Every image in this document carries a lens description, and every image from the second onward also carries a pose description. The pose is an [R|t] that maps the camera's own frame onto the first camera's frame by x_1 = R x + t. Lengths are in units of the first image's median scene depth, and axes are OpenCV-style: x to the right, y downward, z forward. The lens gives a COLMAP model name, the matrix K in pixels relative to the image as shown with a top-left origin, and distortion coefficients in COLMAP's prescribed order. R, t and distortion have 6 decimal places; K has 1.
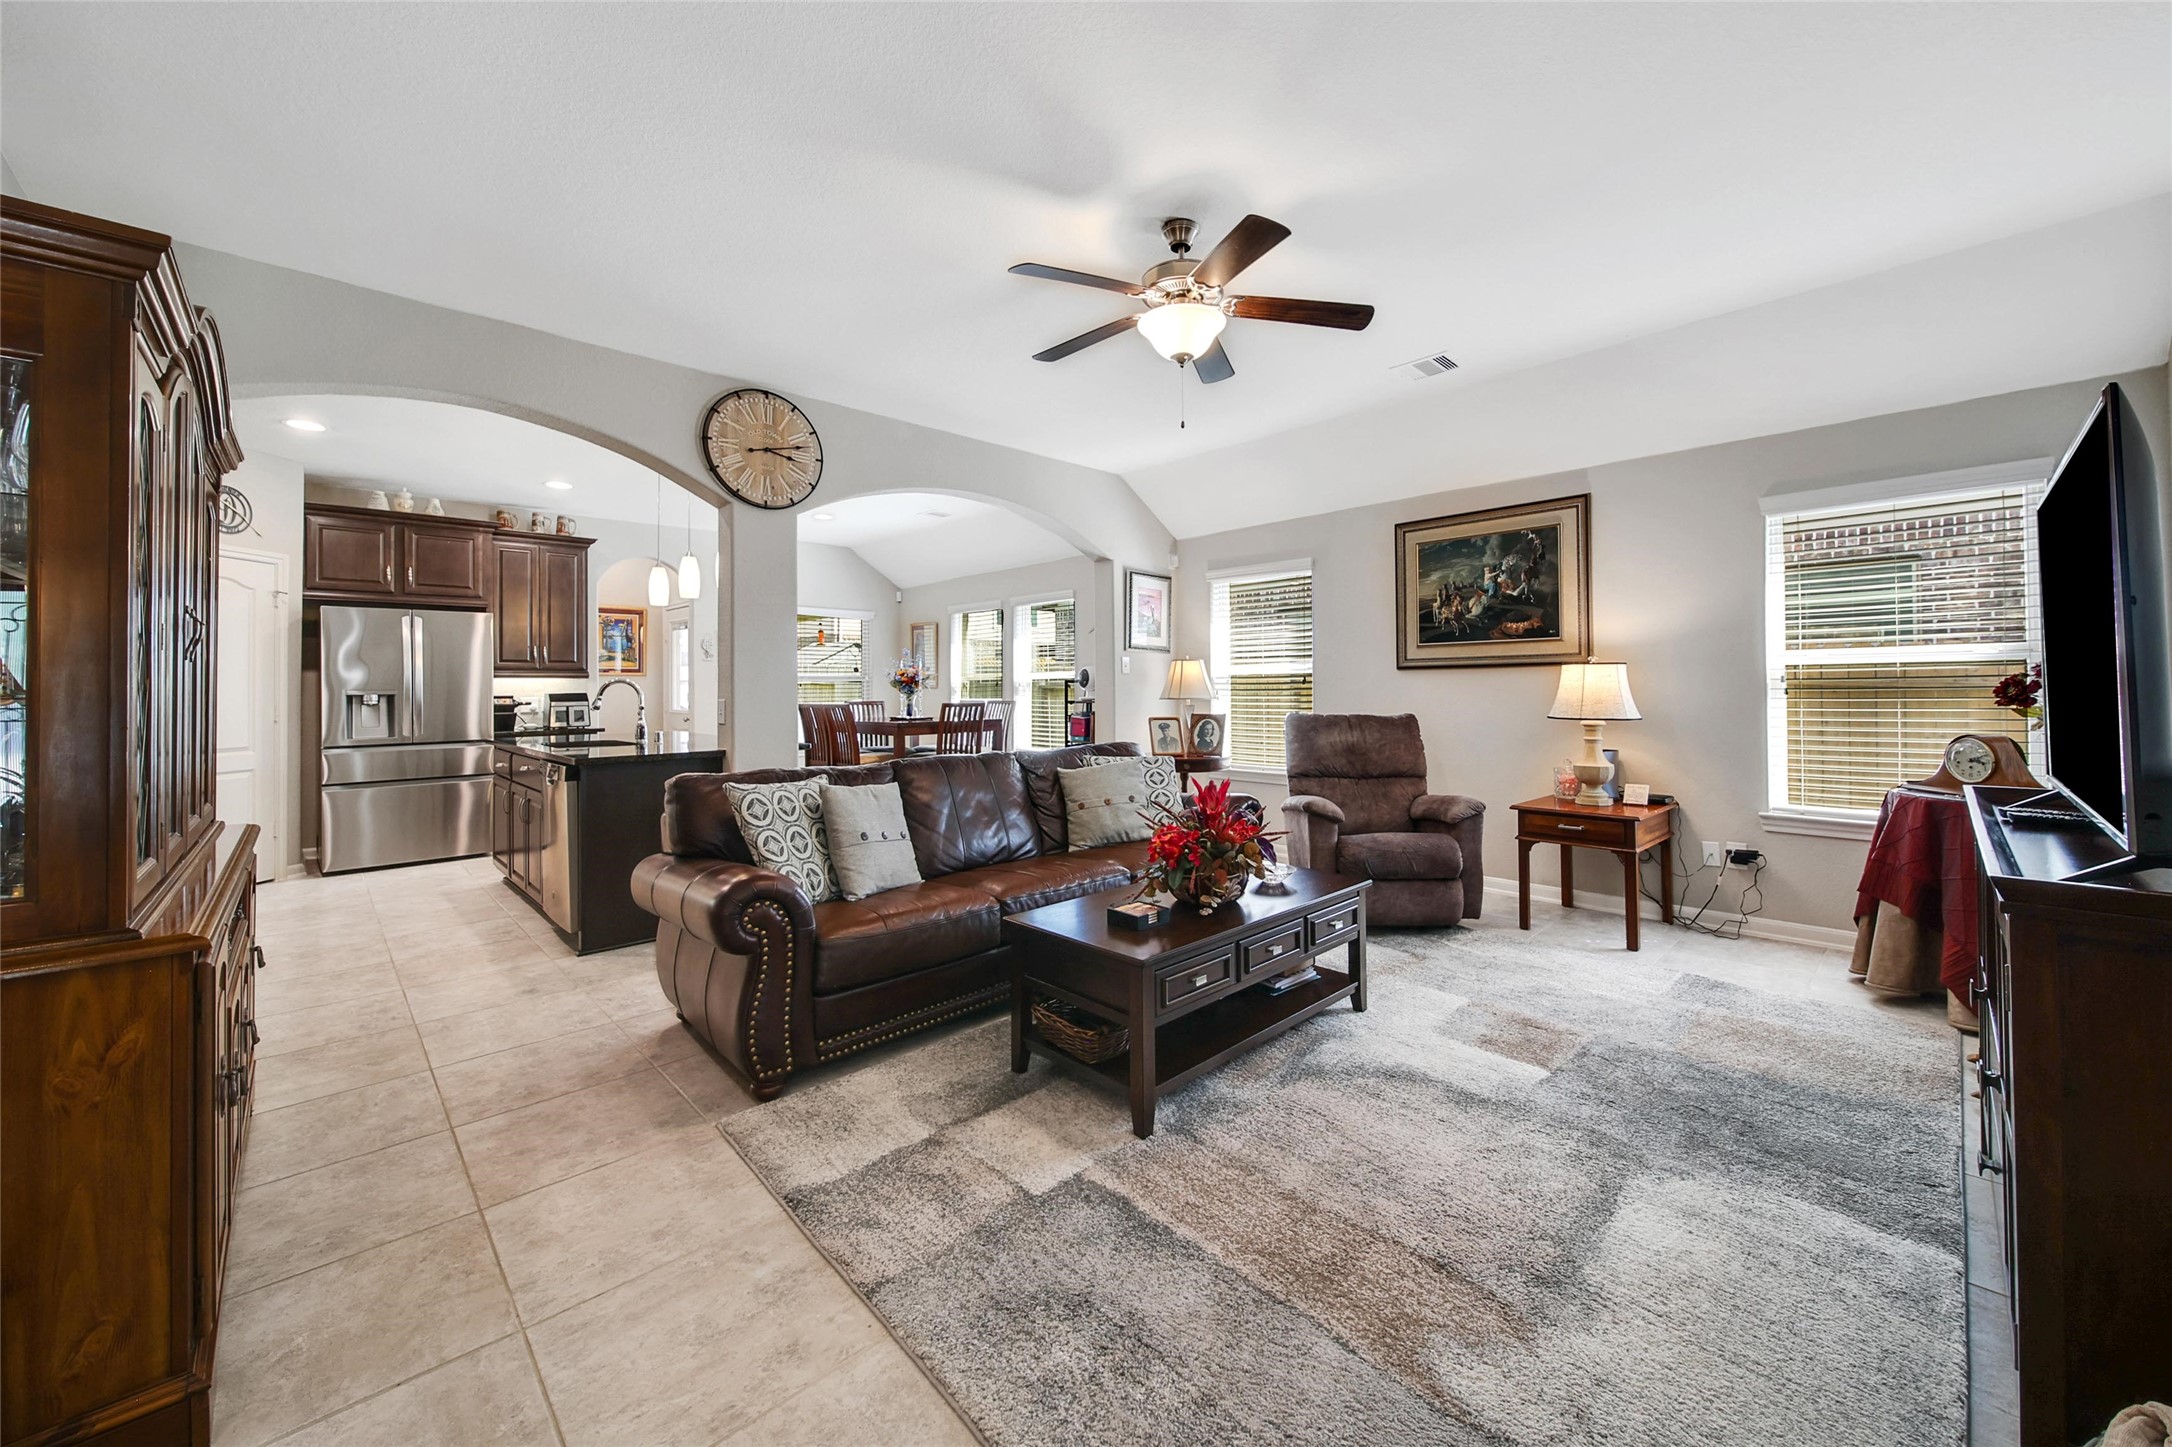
lens RADIAL K [[792.0, 0, 1098.4], [0, 792.0, 680.3], [0, 0, 1]] dist [-0.000829, -0.001451]
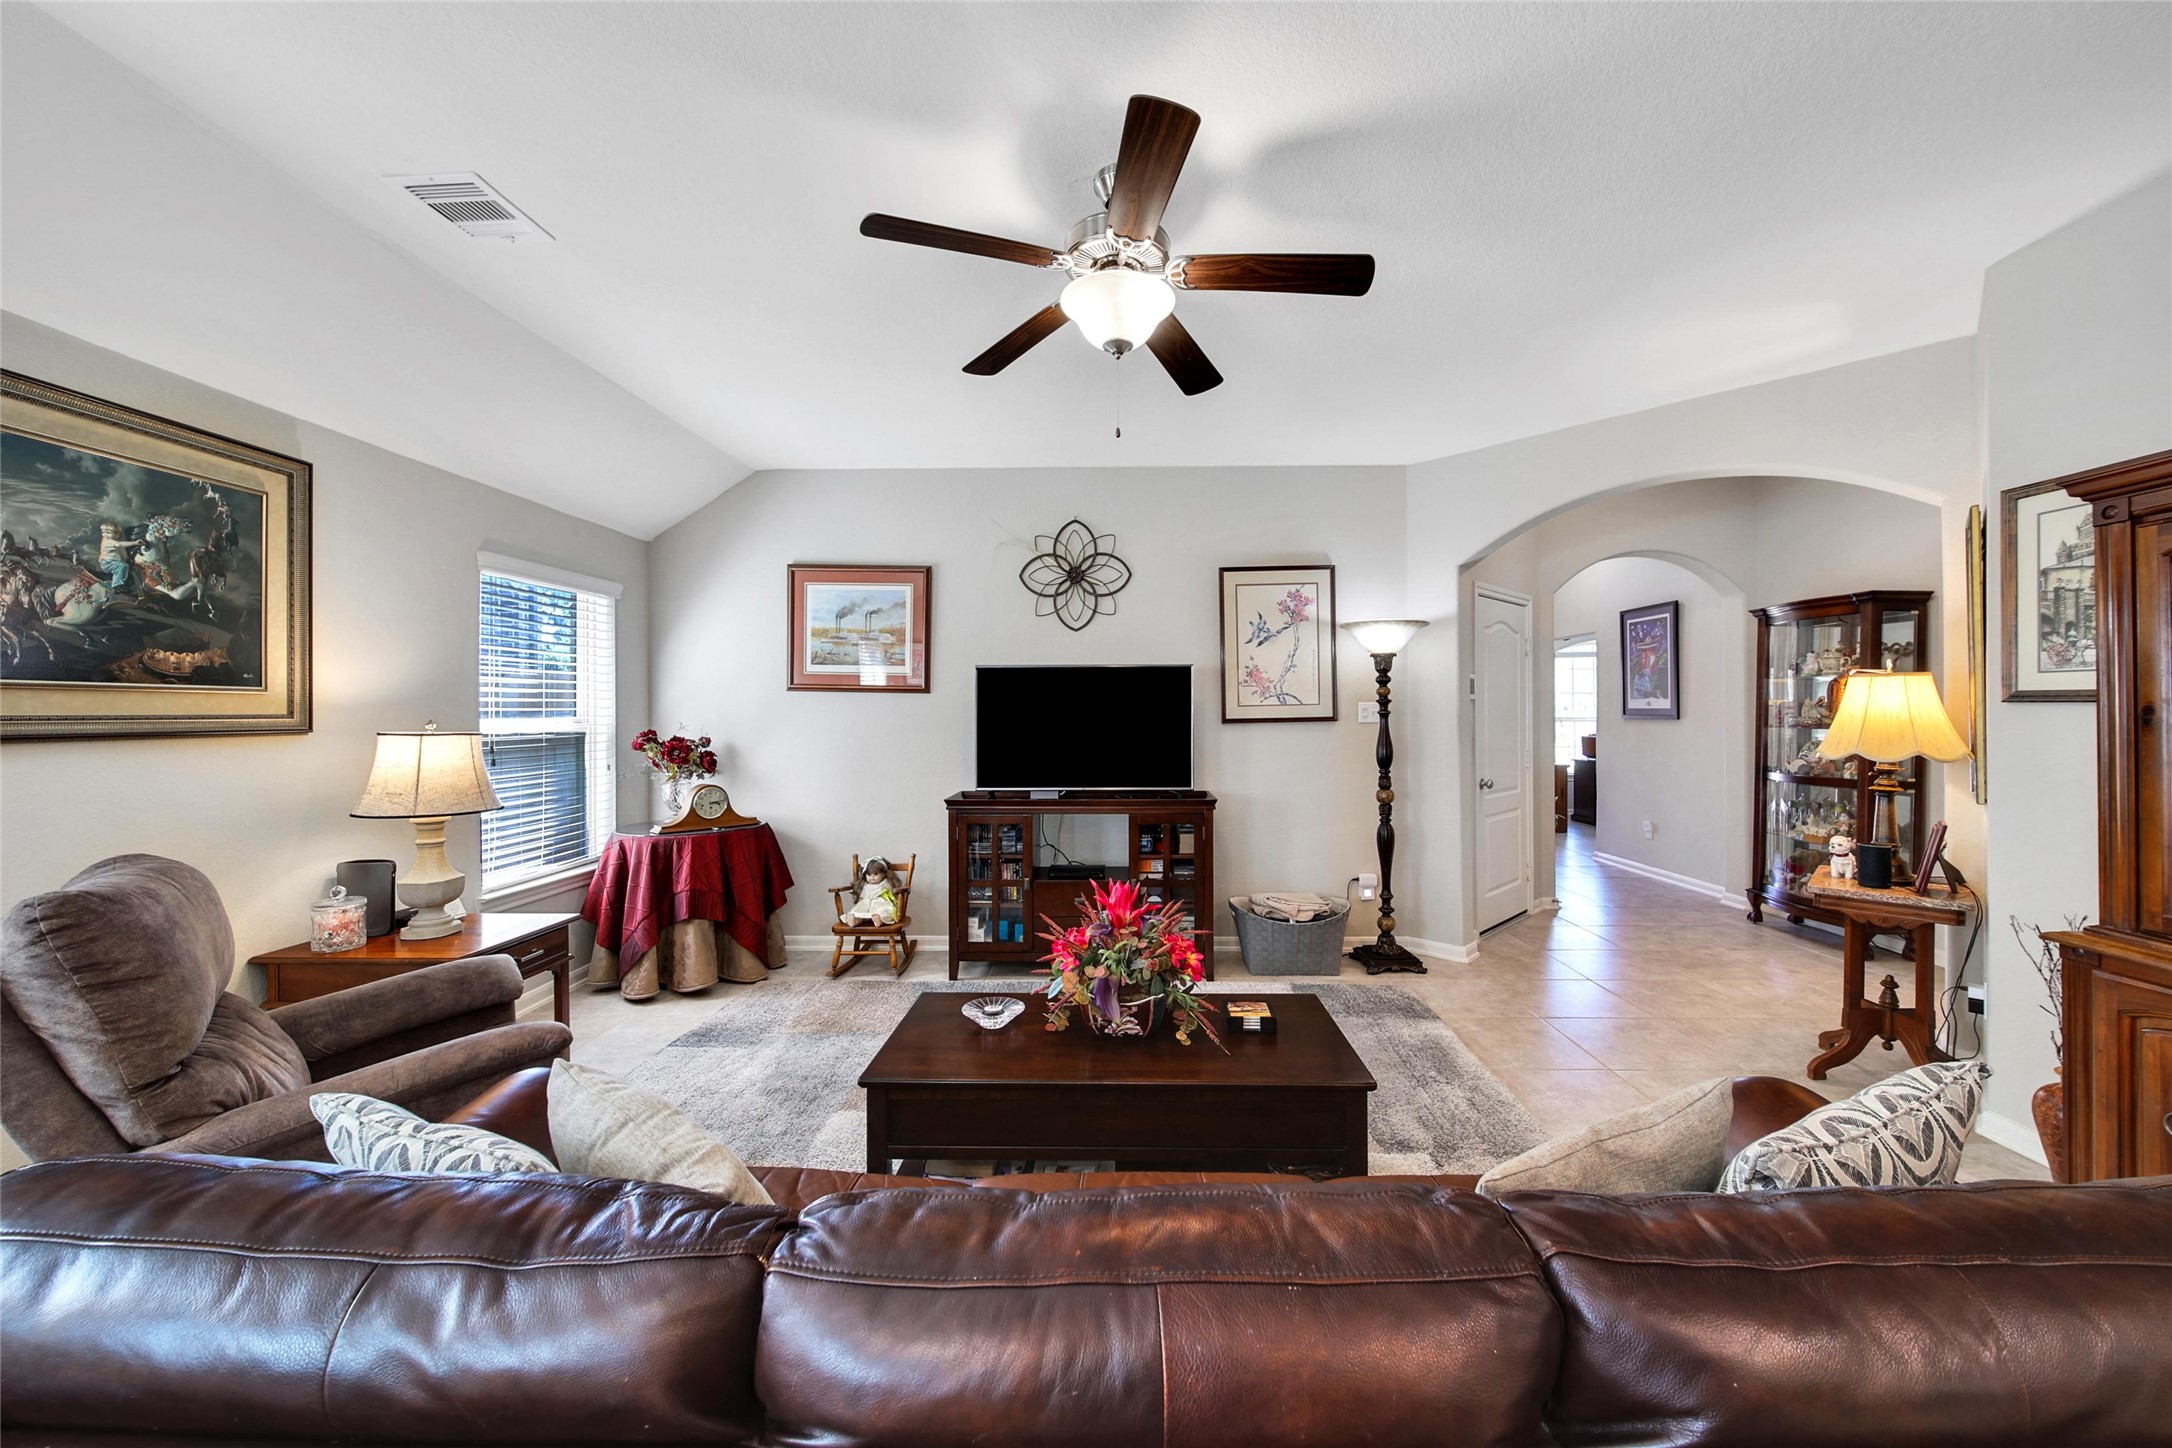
lens RADIAL K [[792.0, 0, 1108.4], [0, 792.0, 709.1], [0, 0, 1]] dist [-0.000829, -0.001451]
pose [[-0.695574, 0.017222, 0.718248, -0.206319], [0.004470, 0.999797, -0.019644, -0.018942], [-0.718441, -0.010454, -0.695509, 0.743904]]
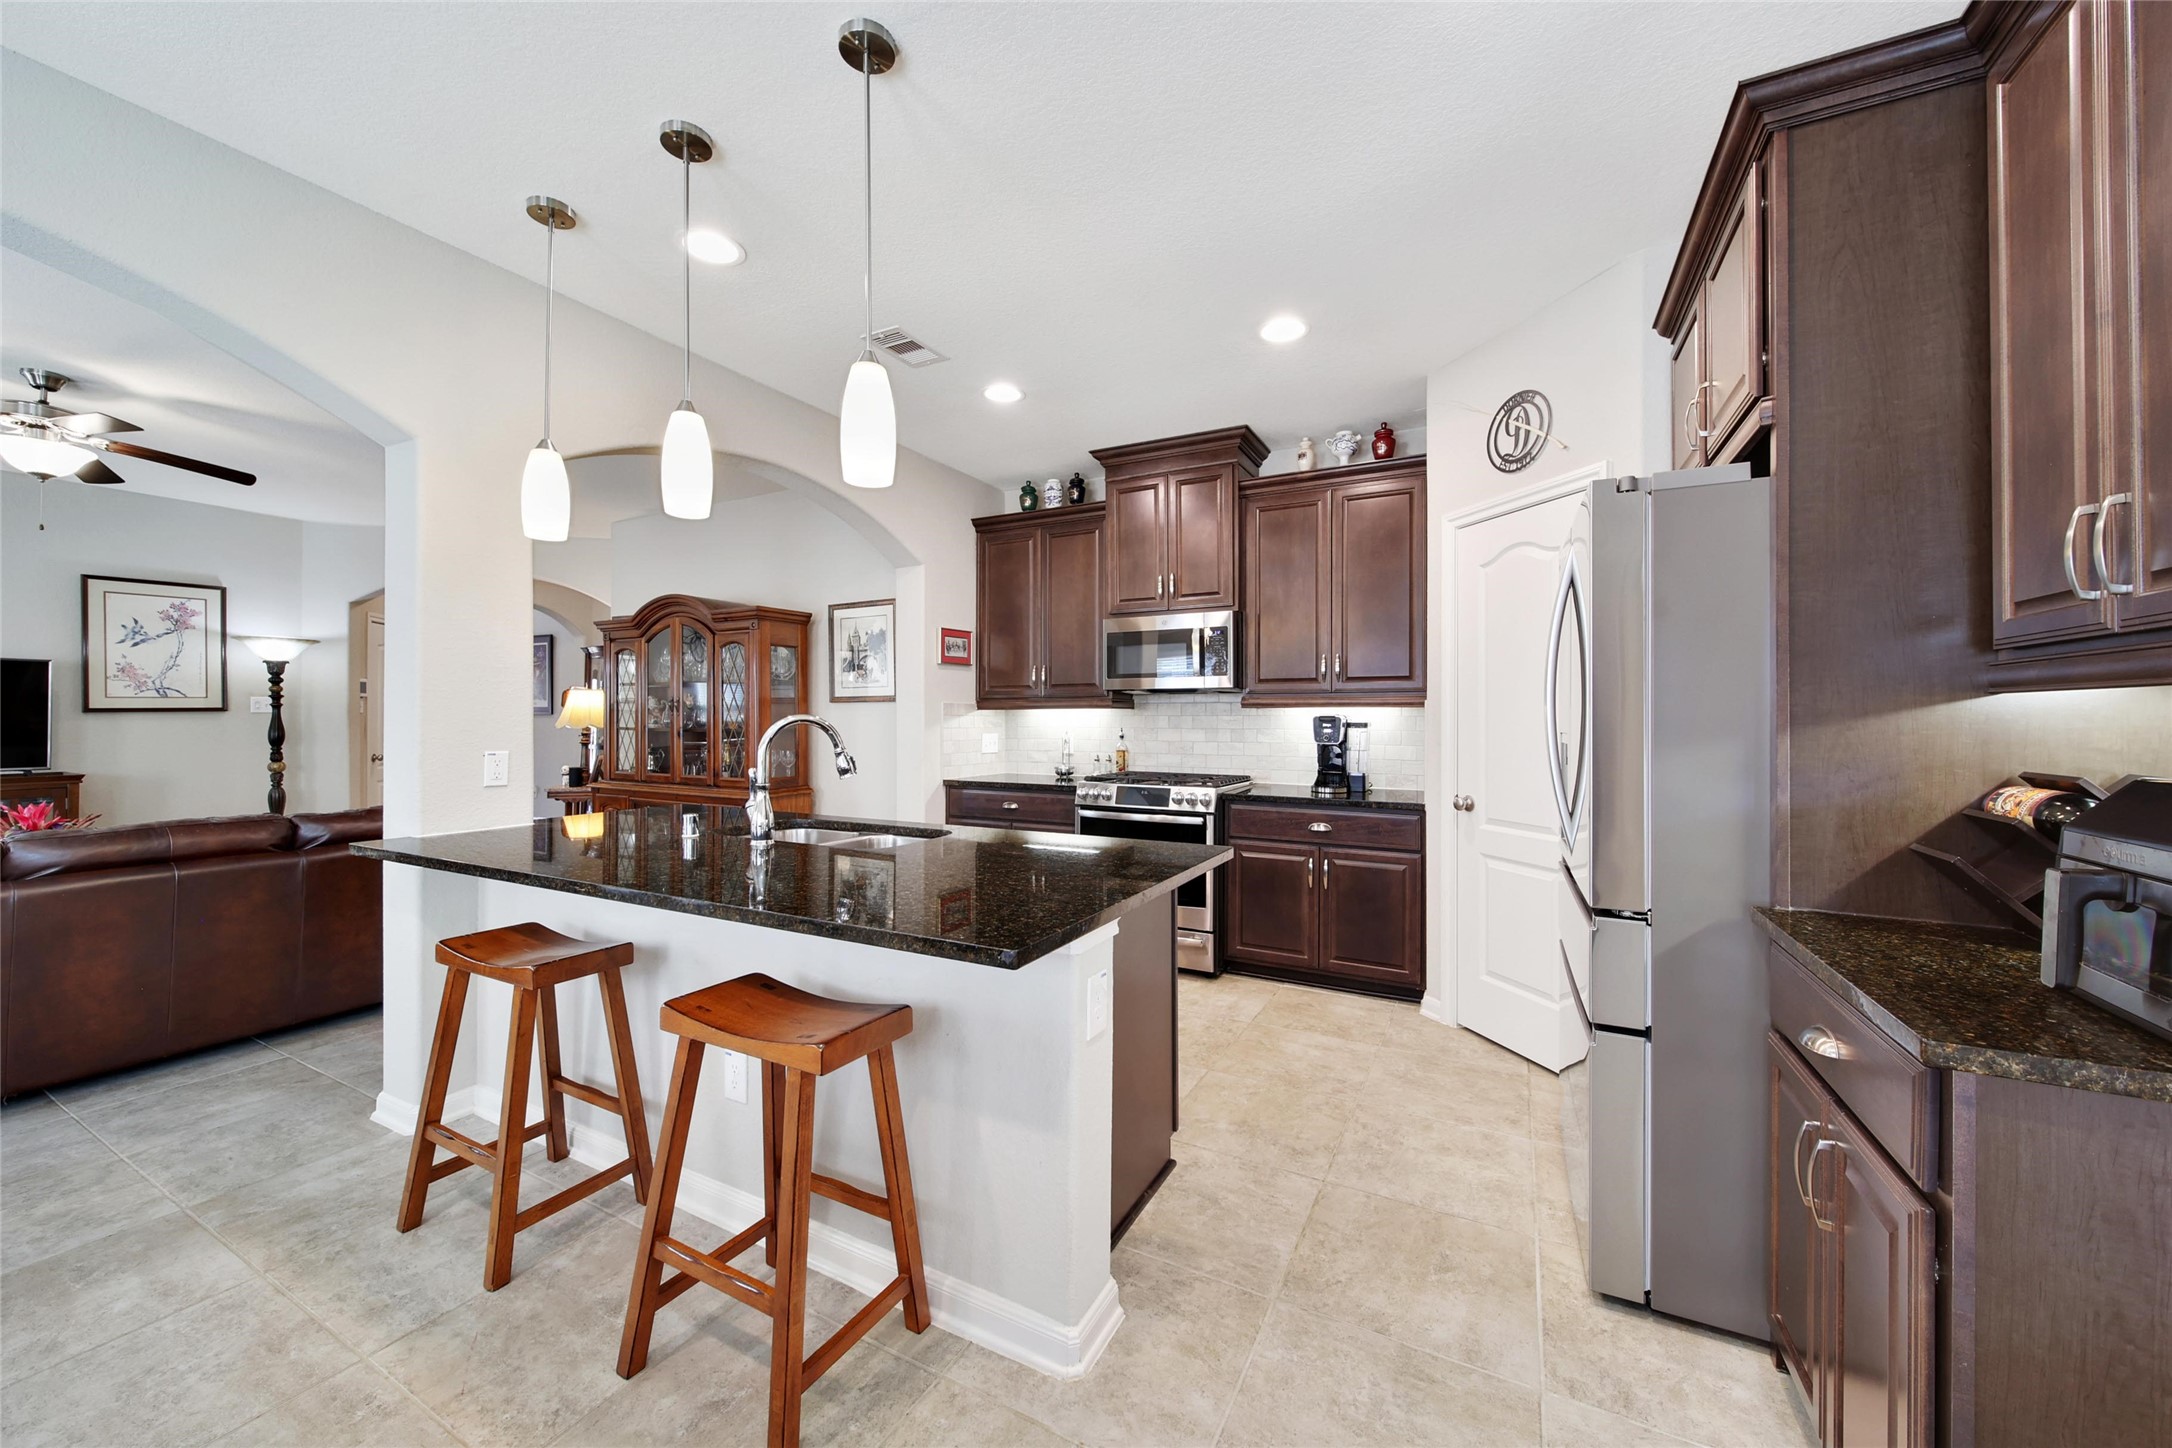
lens RADIAL K [[792.0, 0, 1092.2], [0, 792.0, 715.1], [0, 0, 1]] dist [-0.000829, -0.001451]
pose [[-0.952083, 0.008608, -0.305719, -0.534614], [0.011316, 0.999911, -0.007087, 0.003039], [0.305631, -0.010207, -0.952095, 1.316671]]
